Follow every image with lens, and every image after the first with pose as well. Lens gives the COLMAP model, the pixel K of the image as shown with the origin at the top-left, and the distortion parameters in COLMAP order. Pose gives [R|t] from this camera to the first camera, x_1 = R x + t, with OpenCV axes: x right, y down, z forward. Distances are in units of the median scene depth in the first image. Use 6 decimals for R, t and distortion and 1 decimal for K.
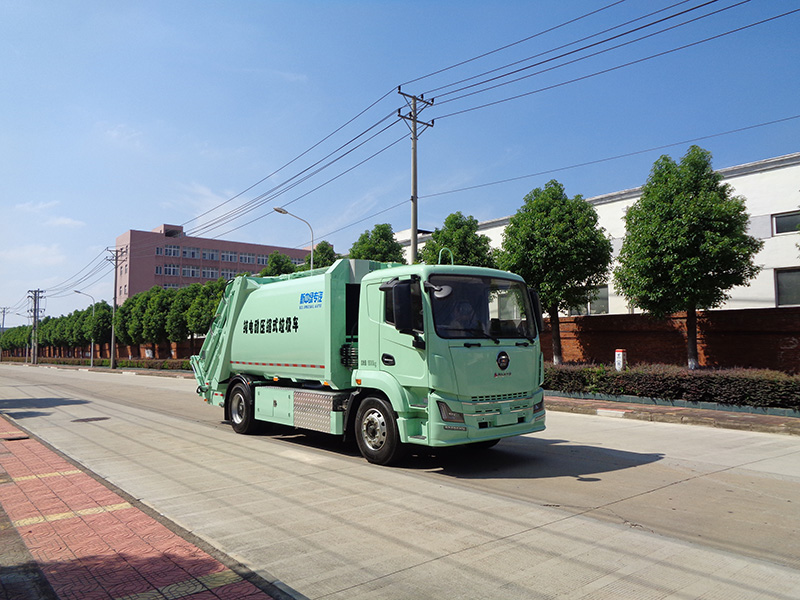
lens RADIAL K [[618.1, 0, 400.0], [0, 618.1, 300.0], [0, 0, 1]] dist [0.003340, 0.002893]
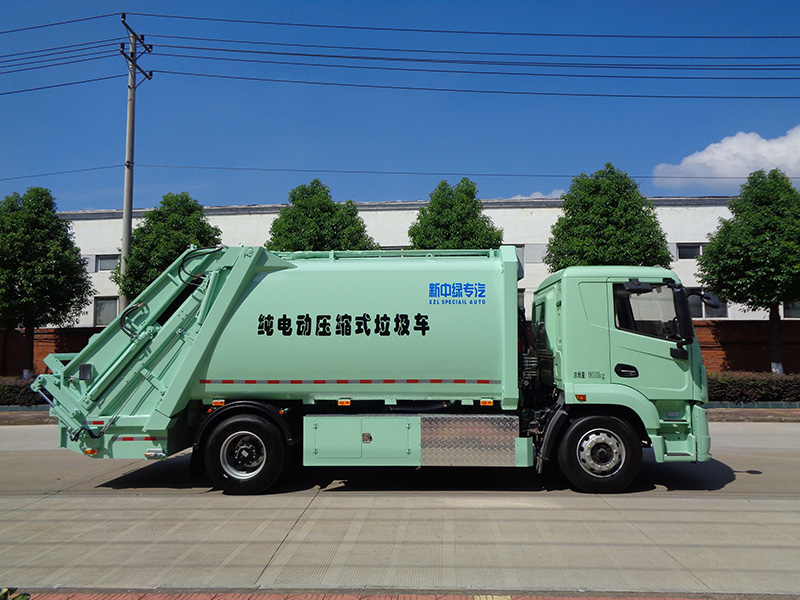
lens RADIAL K [[618.1, 0, 400.0], [0, 618.1, 300.0], [0, 0, 1]] dist [0.003340, 0.002893]
pose [[0.654391, 0.073770, 0.752550, -0.914079], [-0.058831, 0.997180, -0.046592, 0.057118], [-0.753865, -0.013784, 0.656885, 0.676774]]
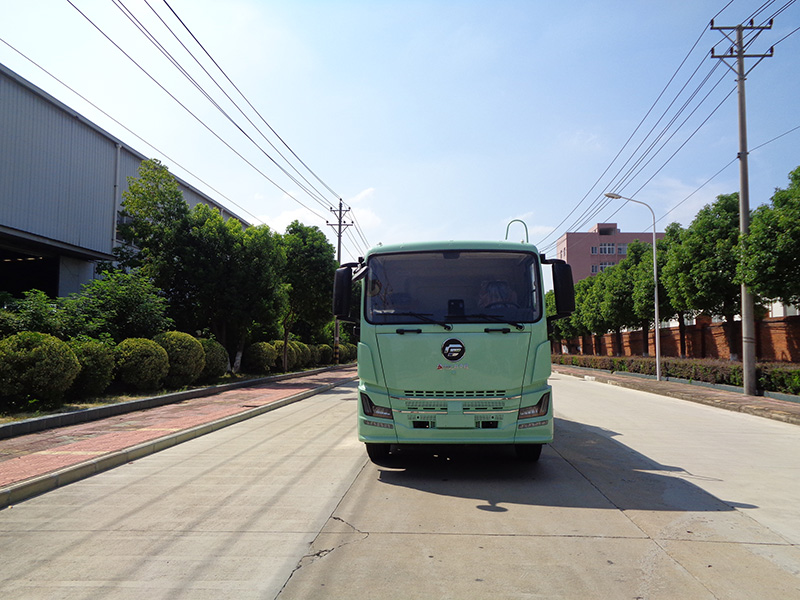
lens RADIAL K [[618.1, 0, 400.0], [0, 618.1, 300.0], [0, 0, 1]] dist [0.003340, 0.002893]
pose [[0.733418, -0.043063, -0.678413, 0.652987], [0.044729, 0.998886, -0.015049, 0.038747], [0.678305, -0.019308, 0.734527, 0.331337]]
